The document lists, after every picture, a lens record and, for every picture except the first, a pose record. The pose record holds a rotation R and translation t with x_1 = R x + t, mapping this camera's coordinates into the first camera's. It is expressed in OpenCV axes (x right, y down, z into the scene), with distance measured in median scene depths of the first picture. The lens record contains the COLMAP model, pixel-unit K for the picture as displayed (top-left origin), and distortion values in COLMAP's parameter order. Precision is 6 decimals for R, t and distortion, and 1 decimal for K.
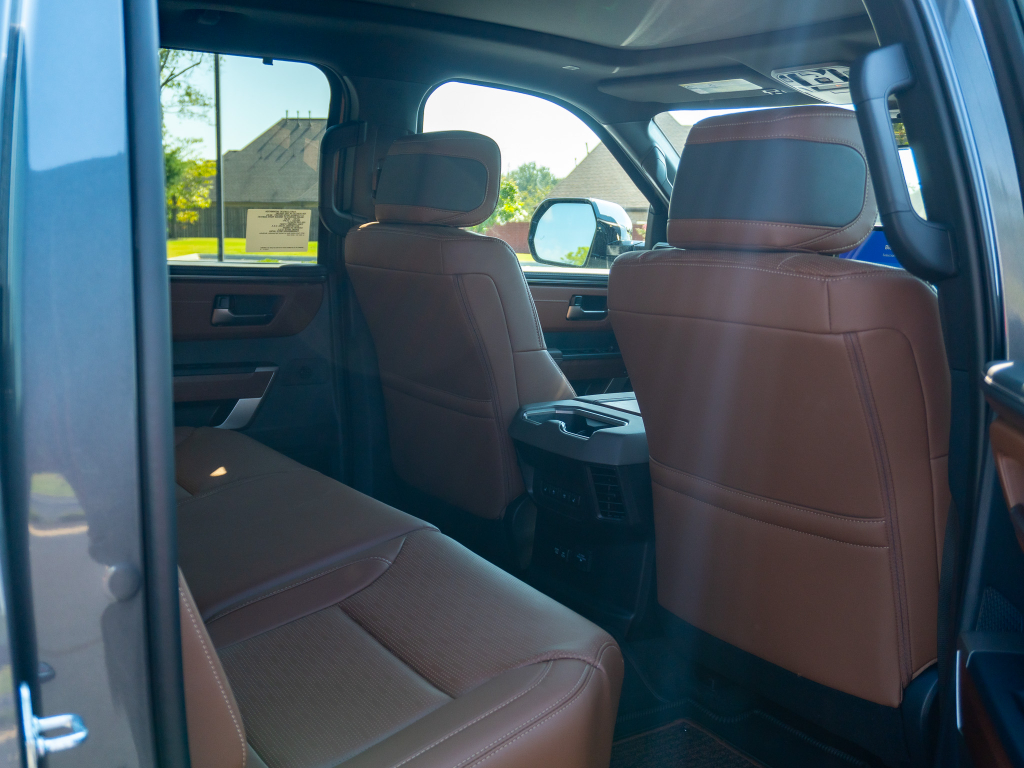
lens RADIAL K [[983.2, 0, 511.9], [0, 983.2, 386.7], [0, 0, 1]] dist [-0.020831, 0.000000]
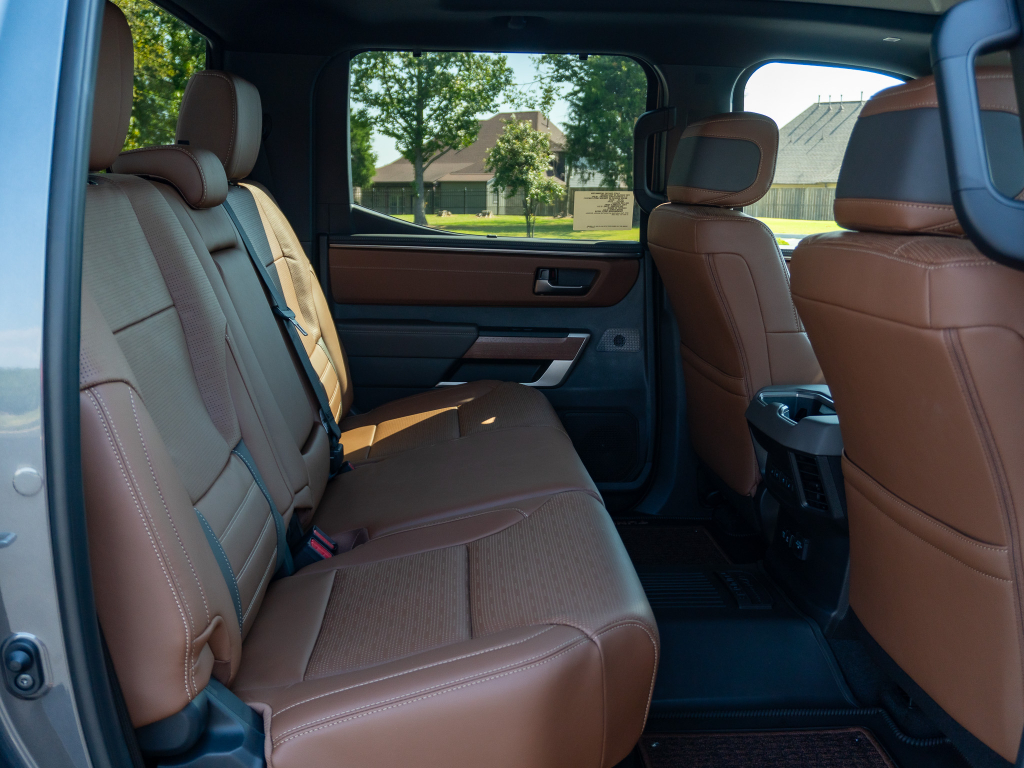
lens RADIAL K [[909.1, 0, 511.6], [0, 909.1, 381.1], [0, 0, 1]] dist [-0.021163, 0.006929]
pose [[0.889090, 0.082889, -0.450164, 0.201376], [-0.070057, 0.996522, 0.045126, -0.009809], [0.452339, -0.008584, 0.891805, 0.058315]]
